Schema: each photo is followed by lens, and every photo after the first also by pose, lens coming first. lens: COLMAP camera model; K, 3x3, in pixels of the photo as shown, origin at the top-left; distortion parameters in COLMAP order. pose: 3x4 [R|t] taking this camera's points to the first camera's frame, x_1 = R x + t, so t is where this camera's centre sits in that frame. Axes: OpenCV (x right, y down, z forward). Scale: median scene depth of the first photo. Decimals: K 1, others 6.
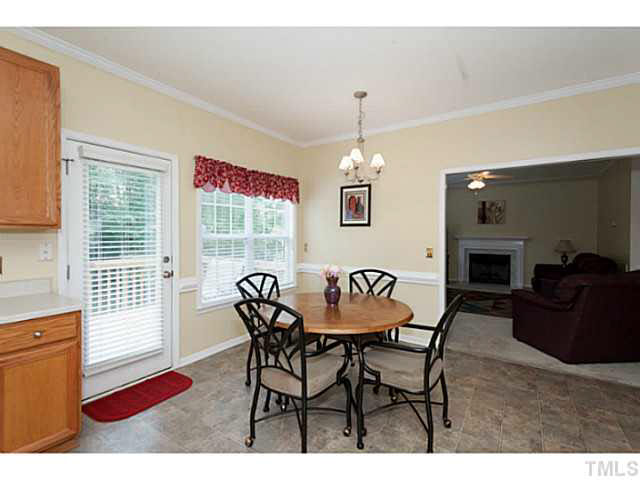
lens RADIAL K [[292.9, 0, 321.3], [0, 292.9, 235.7], [0, 0, 1]] dist [0.013519, -0.000002]
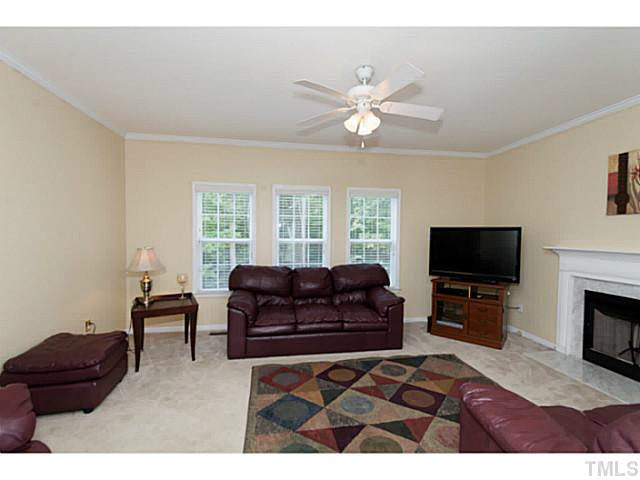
lens RADIAL K [[292.9, 0, 324.4], [0, 292.9, 241.4], [0, 0, 1]] dist [0.013519, -0.000002]
pose [[0.708178, 0.021809, -0.705697, 0.565389], [-0.012034, 0.999750, 0.018820, -0.009052], [0.705931, -0.004835, 0.708264, 0.483931]]
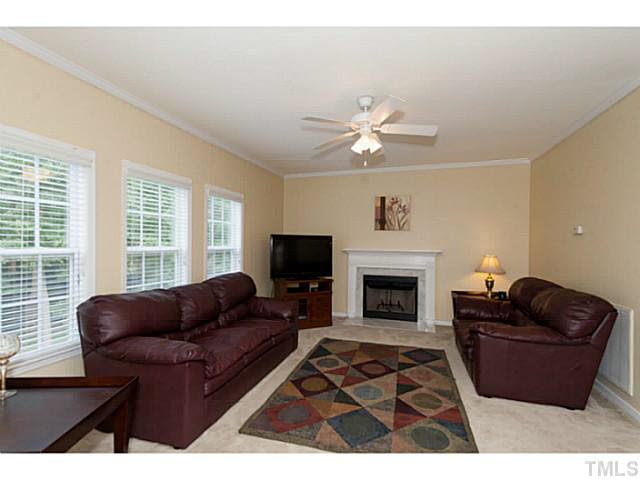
lens RADIAL K [[292.9, 0, 324.6], [0, 292.9, 242.1], [0, 0, 1]] dist [0.013519, -0.000002]
pose [[0.955906, 0.006356, 0.293605, 0.235707], [-0.002943, 0.999923, -0.012064, -0.004936], [-0.293659, 0.010668, 0.955851, 0.410745]]
